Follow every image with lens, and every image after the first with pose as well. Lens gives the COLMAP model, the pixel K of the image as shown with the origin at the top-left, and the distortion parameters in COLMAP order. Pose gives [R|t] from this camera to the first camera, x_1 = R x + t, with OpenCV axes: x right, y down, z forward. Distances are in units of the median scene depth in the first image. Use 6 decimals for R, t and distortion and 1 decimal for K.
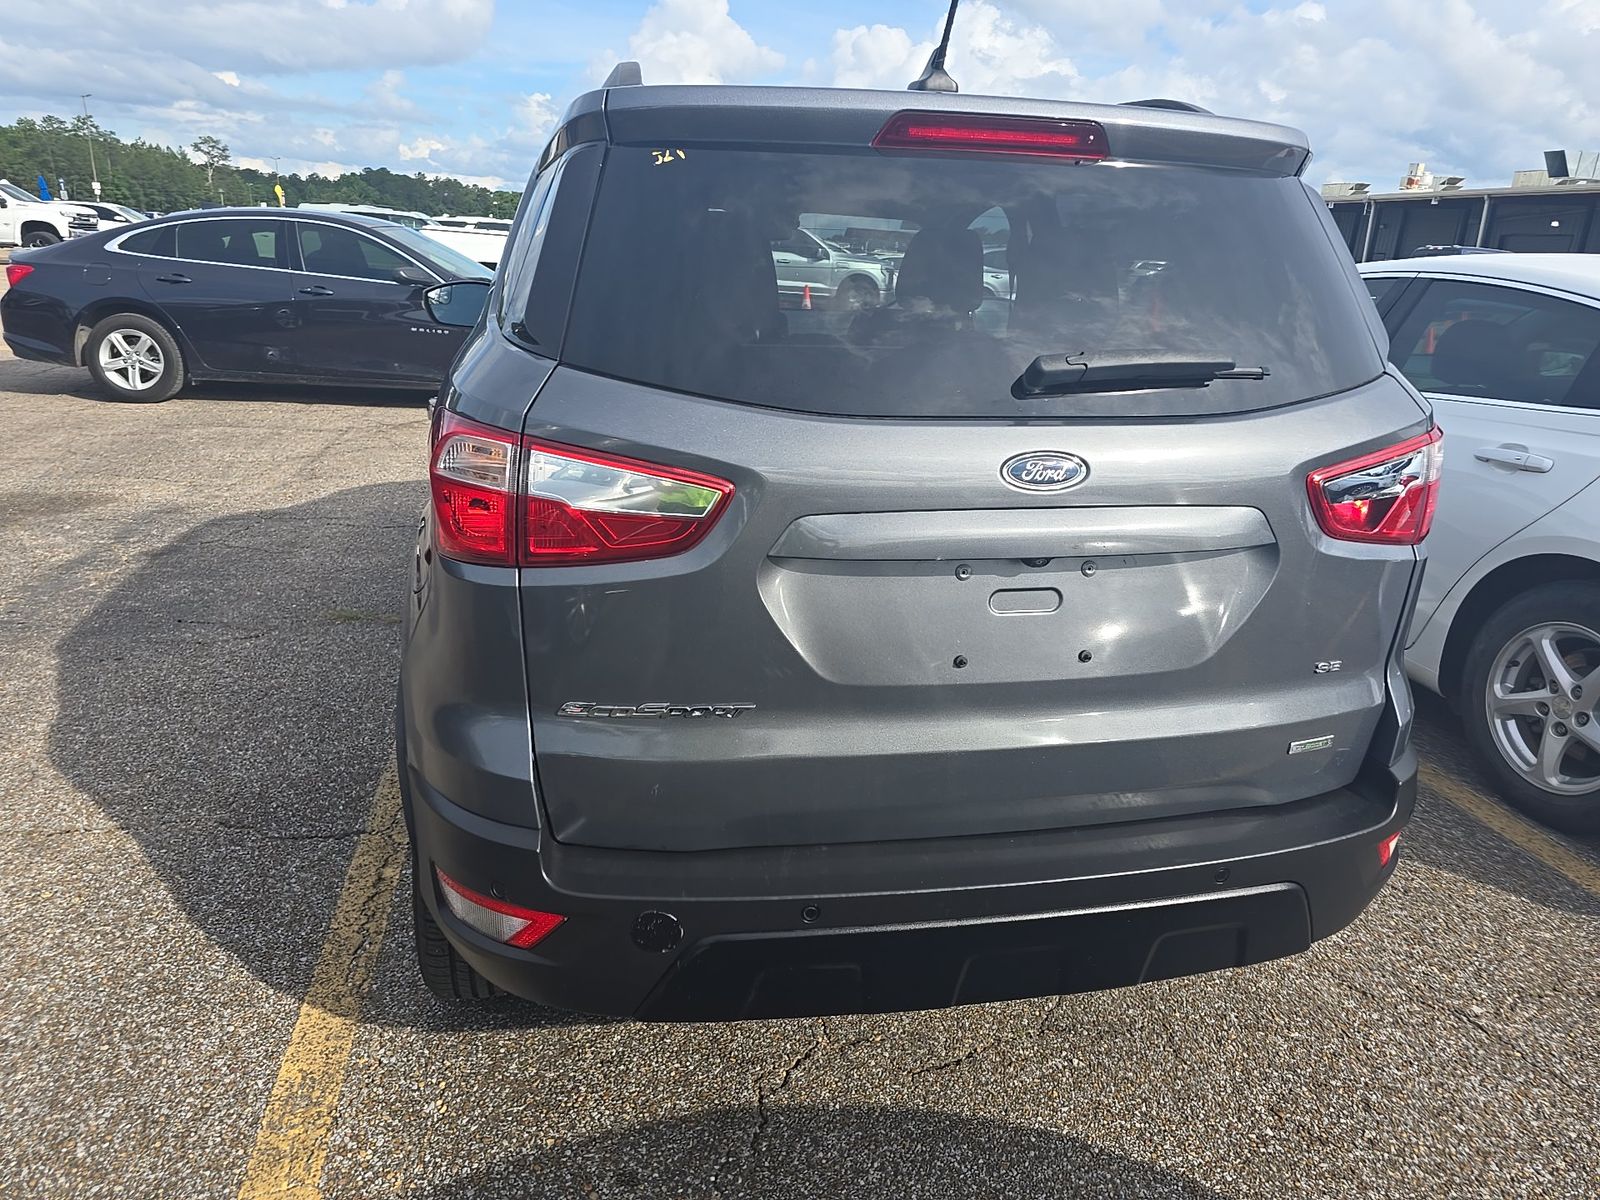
lens RADIAL K [[1096.7, 0, 819.6], [0, 1096.7, 608.7], [0, 0, 1]] dist [0.041596, -0.040396]
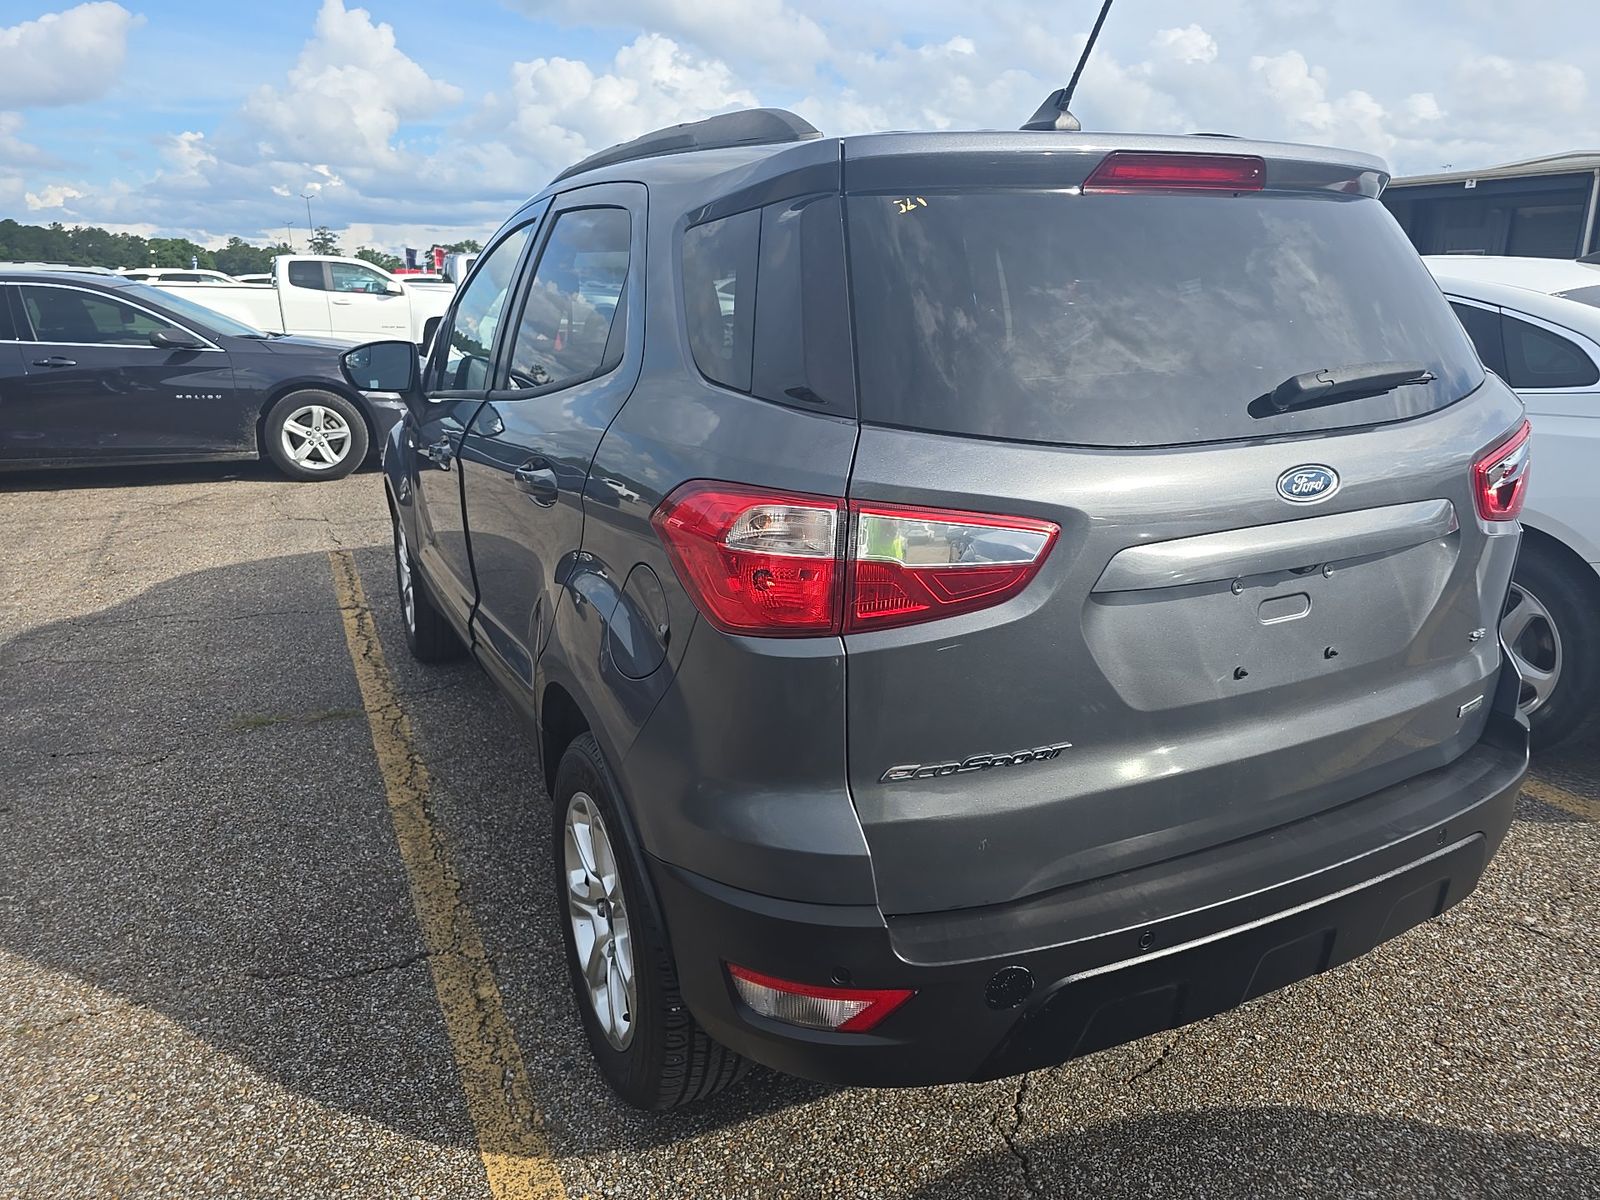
lens RADIAL K [[1096.7, 0, 819.6], [0, 1096.7, 608.7], [0, 0, 1]] dist [0.041596, -0.040396]
pose [[0.965551, -0.119259, 0.231275, -0.244728], [0.124623, 0.992166, -0.008672, -0.025895], [-0.228430, 0.037195, 0.972850, 0.034880]]
